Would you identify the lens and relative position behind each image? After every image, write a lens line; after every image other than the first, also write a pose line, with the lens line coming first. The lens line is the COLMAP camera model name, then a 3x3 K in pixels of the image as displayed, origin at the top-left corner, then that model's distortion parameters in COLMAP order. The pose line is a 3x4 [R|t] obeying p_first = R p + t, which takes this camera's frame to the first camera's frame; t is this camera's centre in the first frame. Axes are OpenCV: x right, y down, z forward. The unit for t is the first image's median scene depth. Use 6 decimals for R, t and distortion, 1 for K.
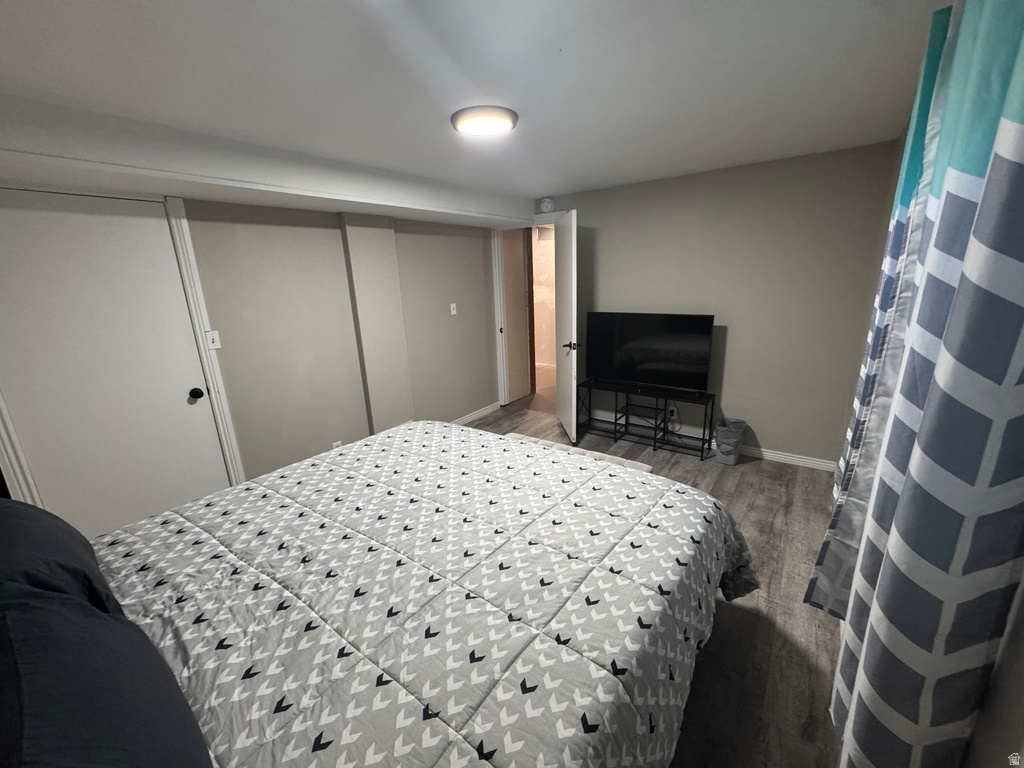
lens RADIAL K [[409.5, 0, 511.1], [0, 409.5, 385.2], [0, 0, 1]] dist [-0.005100, 0.001560]
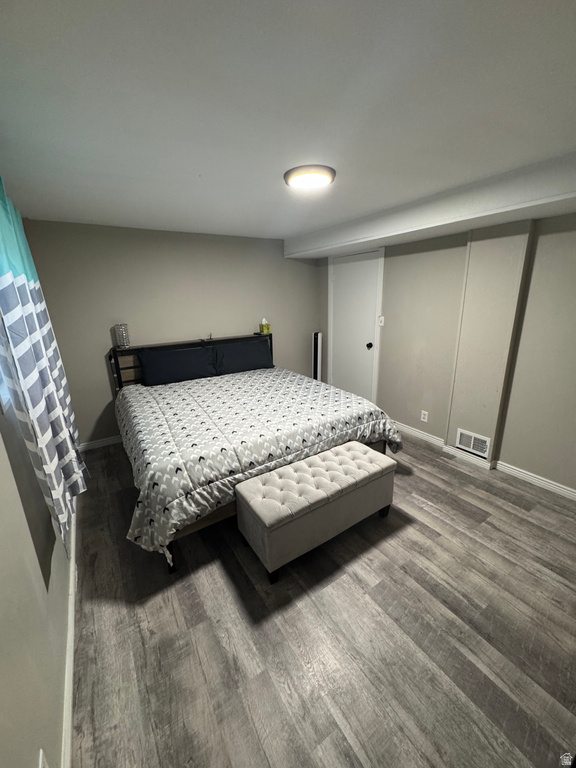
lens RADIAL K [[307.1, 0, 288.9], [0, 307.1, 384.3], [0, 0, 1]] dist [-0.005100, 0.001560]
pose [[-0.346619, 0.303653, -0.887497, 0.818665], [-0.205238, 0.898675, 0.387635, -0.327558], [0.915278, 0.316510, -0.249176, 1.110031]]
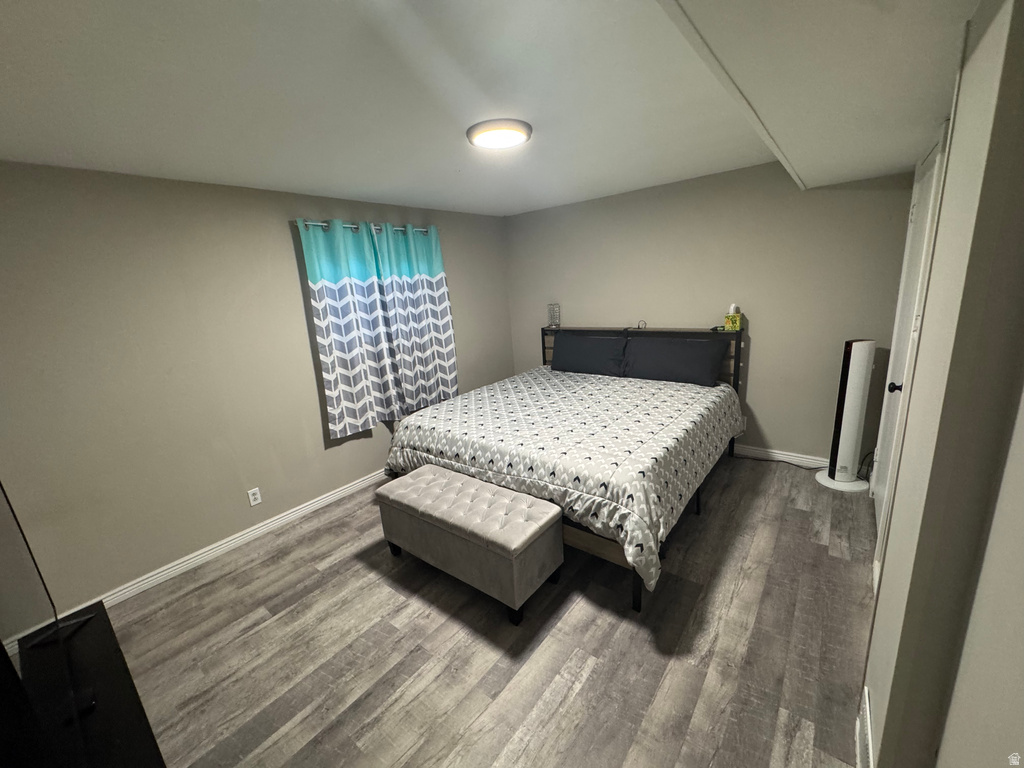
lens RADIAL K [[409.5, 0, 515.1], [0, 409.5, 384.7], [0, 0, 1]] dist [-0.005100, 0.001560]
pose [[-0.994059, 0.094147, 0.054618, -0.008514], [0.108821, 0.869802, 0.481251, -0.455486], [-0.002198, 0.484335, -0.874880, 1.702092]]
